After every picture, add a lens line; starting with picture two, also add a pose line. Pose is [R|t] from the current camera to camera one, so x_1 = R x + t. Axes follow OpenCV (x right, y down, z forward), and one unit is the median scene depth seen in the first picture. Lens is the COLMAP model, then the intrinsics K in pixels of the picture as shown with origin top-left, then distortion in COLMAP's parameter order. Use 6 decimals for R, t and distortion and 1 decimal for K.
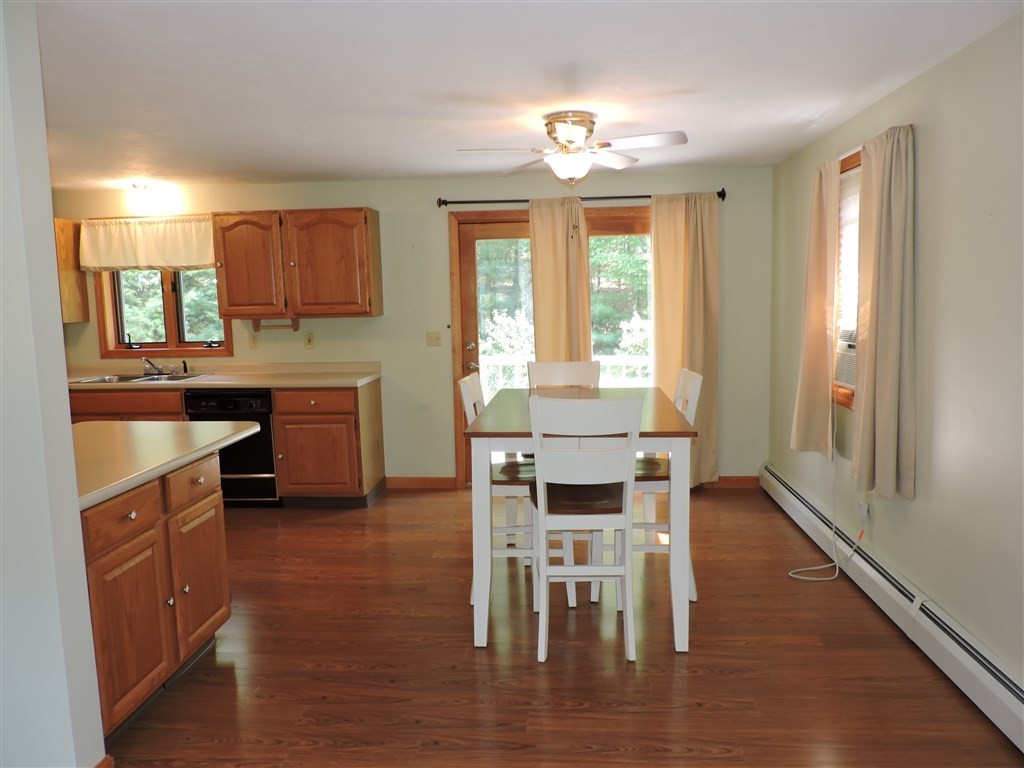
lens RADIAL K [[730.6, 0, 516.6], [0, 730.6, 386.7], [0, 0, 1]] dist [-0.022522, 0.006650]
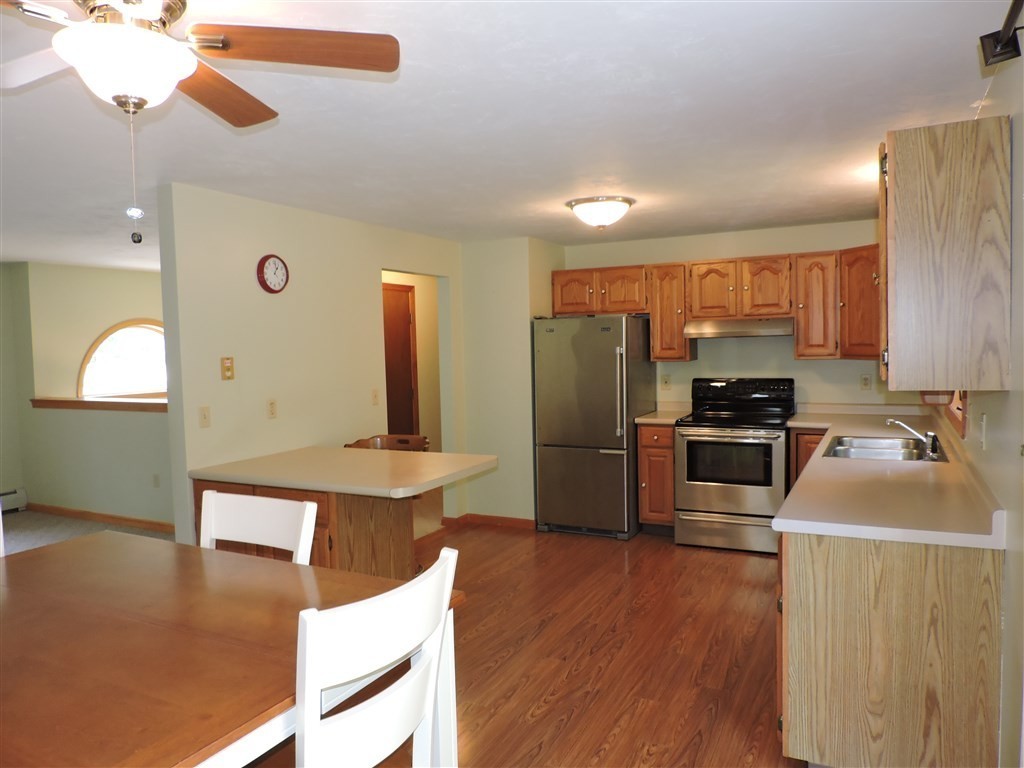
lens RADIAL K [[730.6, 0, 516.6], [0, 730.6, 386.7], [0, 0, 1]] dist [-0.022522, 0.006650]
pose [[-0.381744, 0.086399, -0.920221, 0.268969], [-0.083350, 0.988347, 0.127372, -0.133013], [0.920502, 0.125324, -0.370094, 0.946638]]
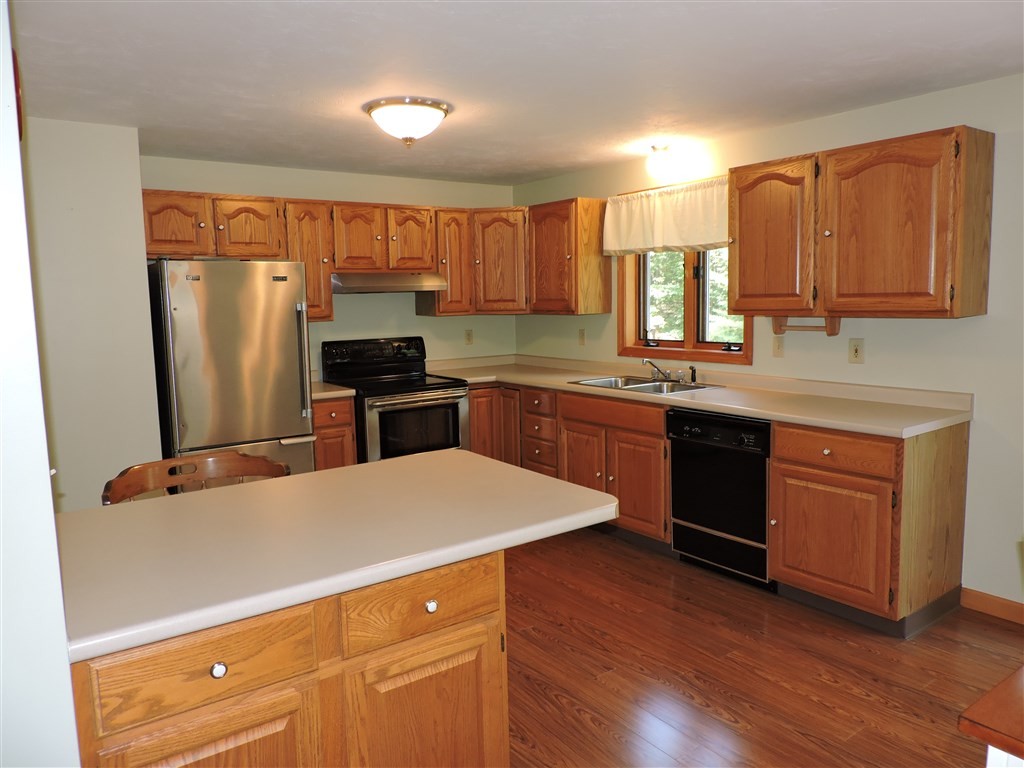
lens RADIAL K [[730.6, 0, 516.6], [0, 730.6, 386.7], [0, 0, 1]] dist [-0.022522, 0.006650]
pose [[0.651551, 0.098635, -0.752165, 0.013101], [-0.086665, 0.994698, 0.055366, -0.043319], [0.753638, 0.029113, 0.656645, 0.360857]]
